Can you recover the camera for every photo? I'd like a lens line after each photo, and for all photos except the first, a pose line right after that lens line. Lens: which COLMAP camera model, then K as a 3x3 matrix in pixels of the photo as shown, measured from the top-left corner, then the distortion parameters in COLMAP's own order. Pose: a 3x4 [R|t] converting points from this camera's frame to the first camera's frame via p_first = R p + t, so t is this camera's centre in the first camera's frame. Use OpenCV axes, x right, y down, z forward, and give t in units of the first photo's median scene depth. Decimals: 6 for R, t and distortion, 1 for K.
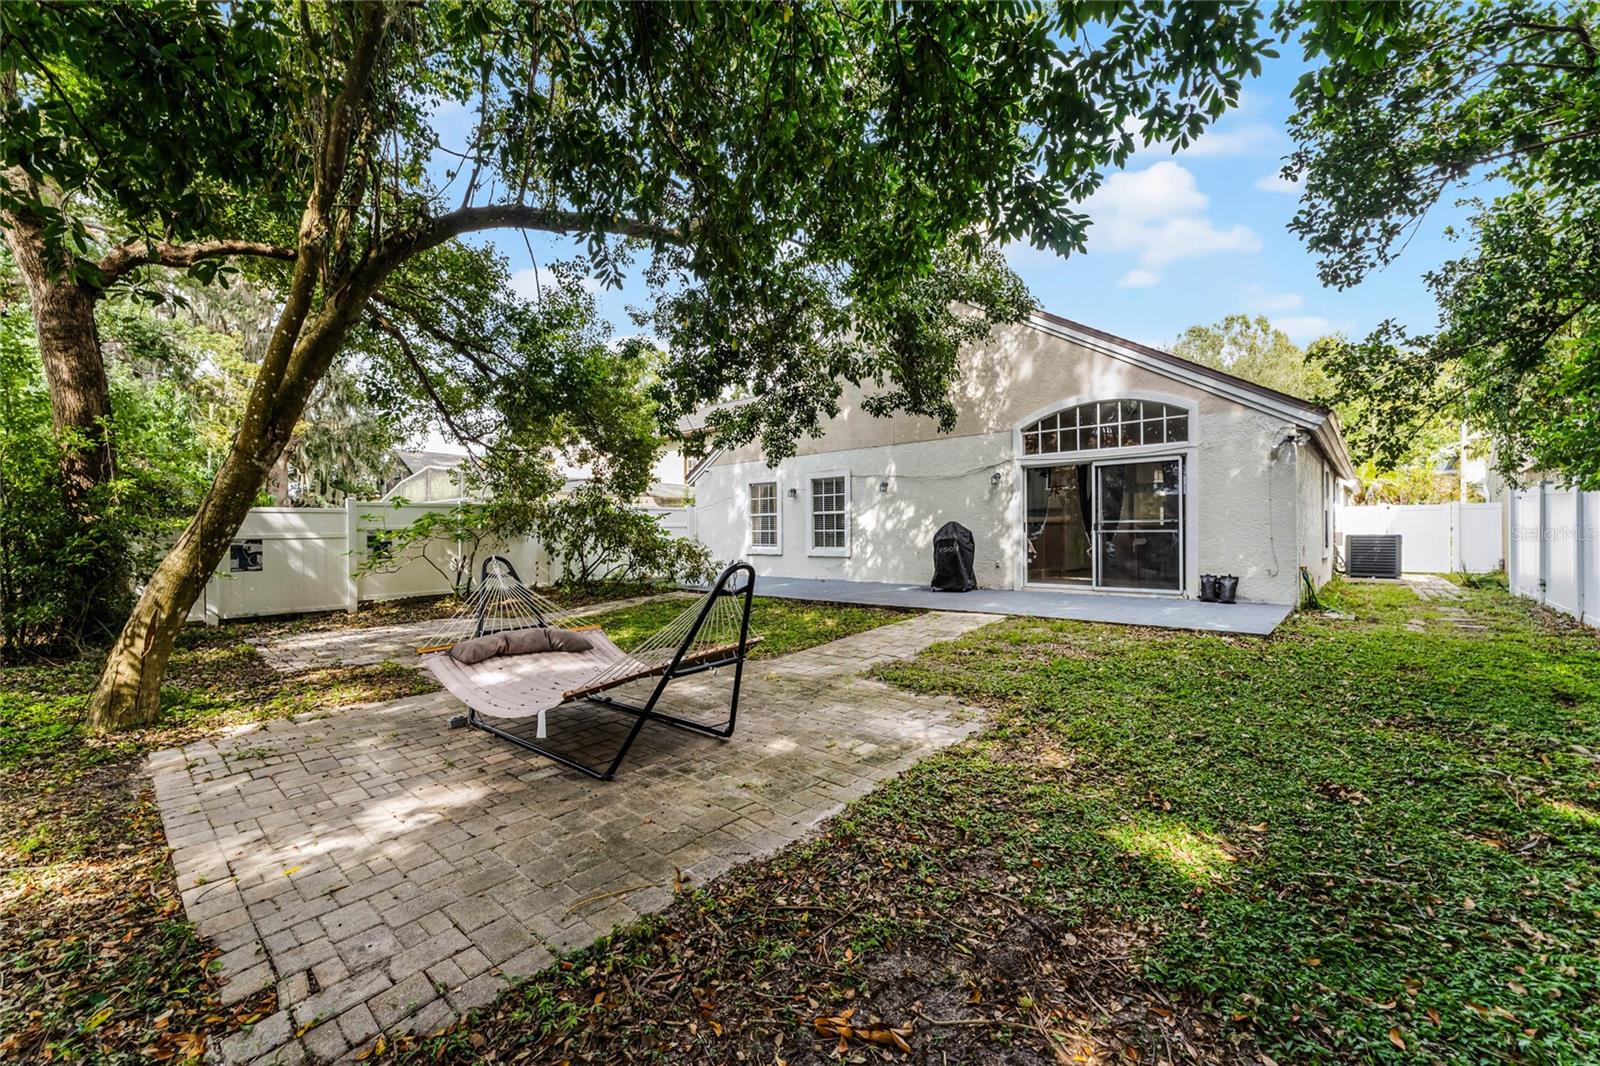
lens RADIAL K [[643.6, 0, 800.0], [0, 643.6, 533.0], [0, 0, 1]] dist [0.001519, 0.000000]
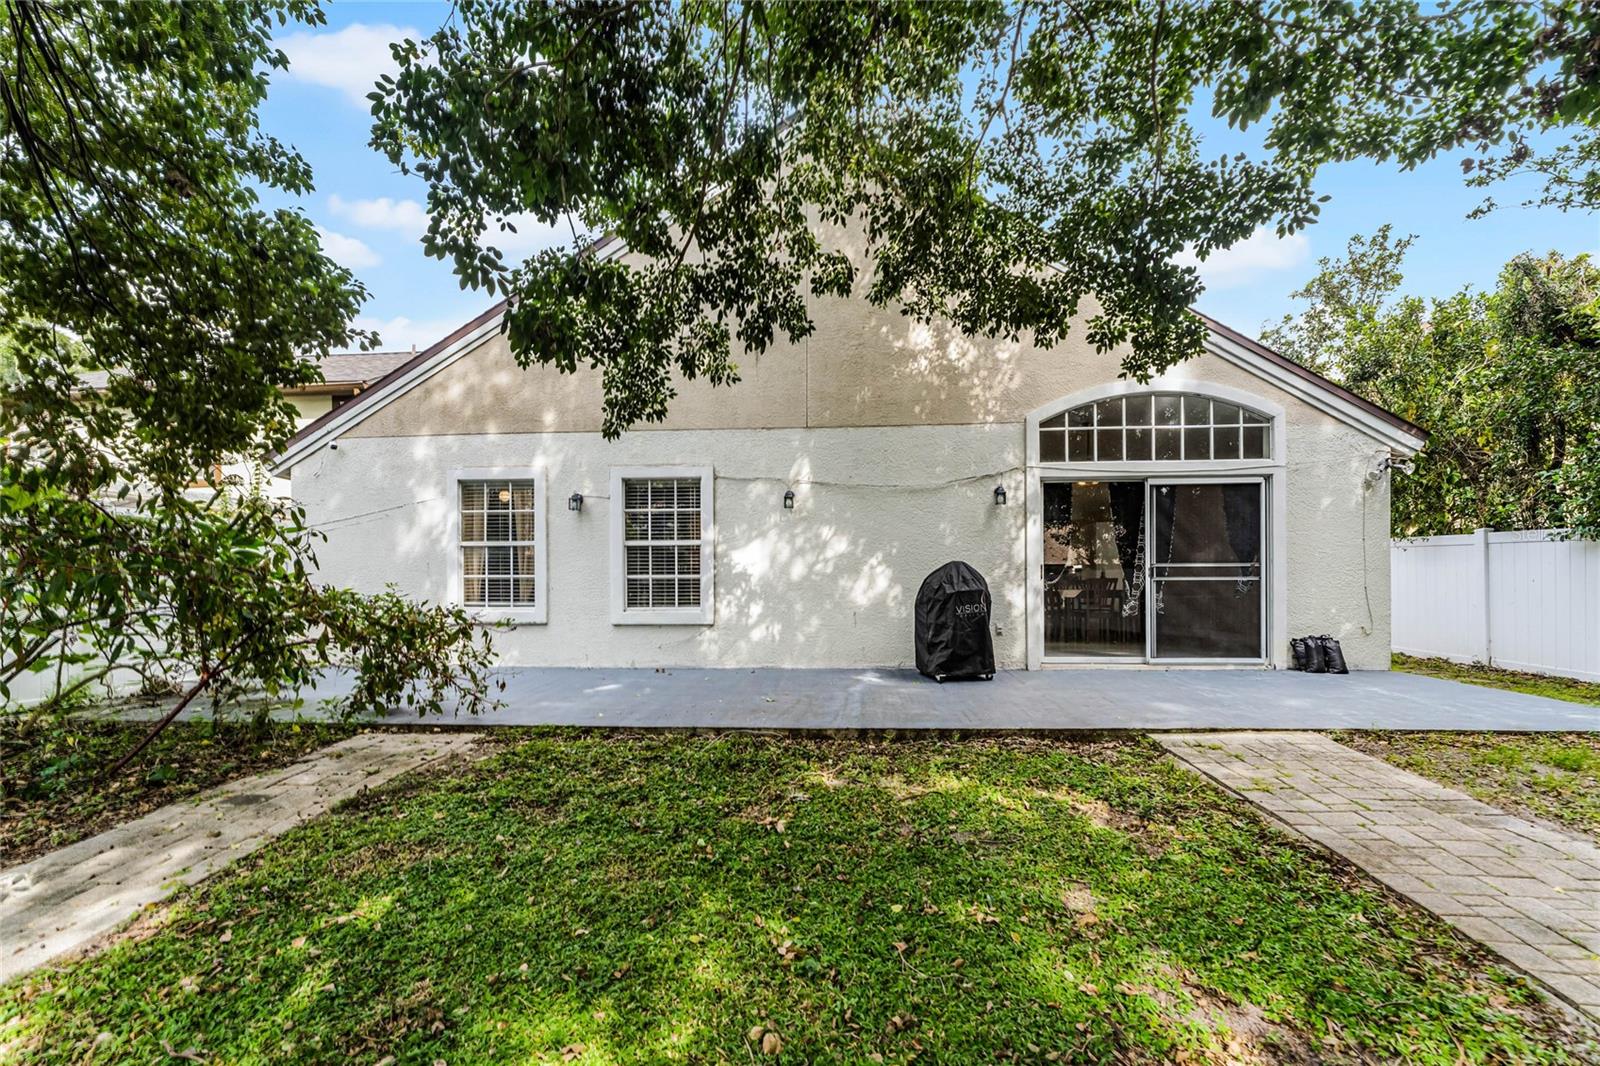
lens RADIAL K [[665.5, 0, 800.6], [0, 665.5, 587.5], [0, 0, 1]] dist [0.002543, 0.000052]
pose [[0.787341, 0.000008, 0.616518, -0.263112], [-0.001255, 0.999998, 0.001591, 0.005749], [-0.616517, -0.002026, 0.787339, 0.620814]]
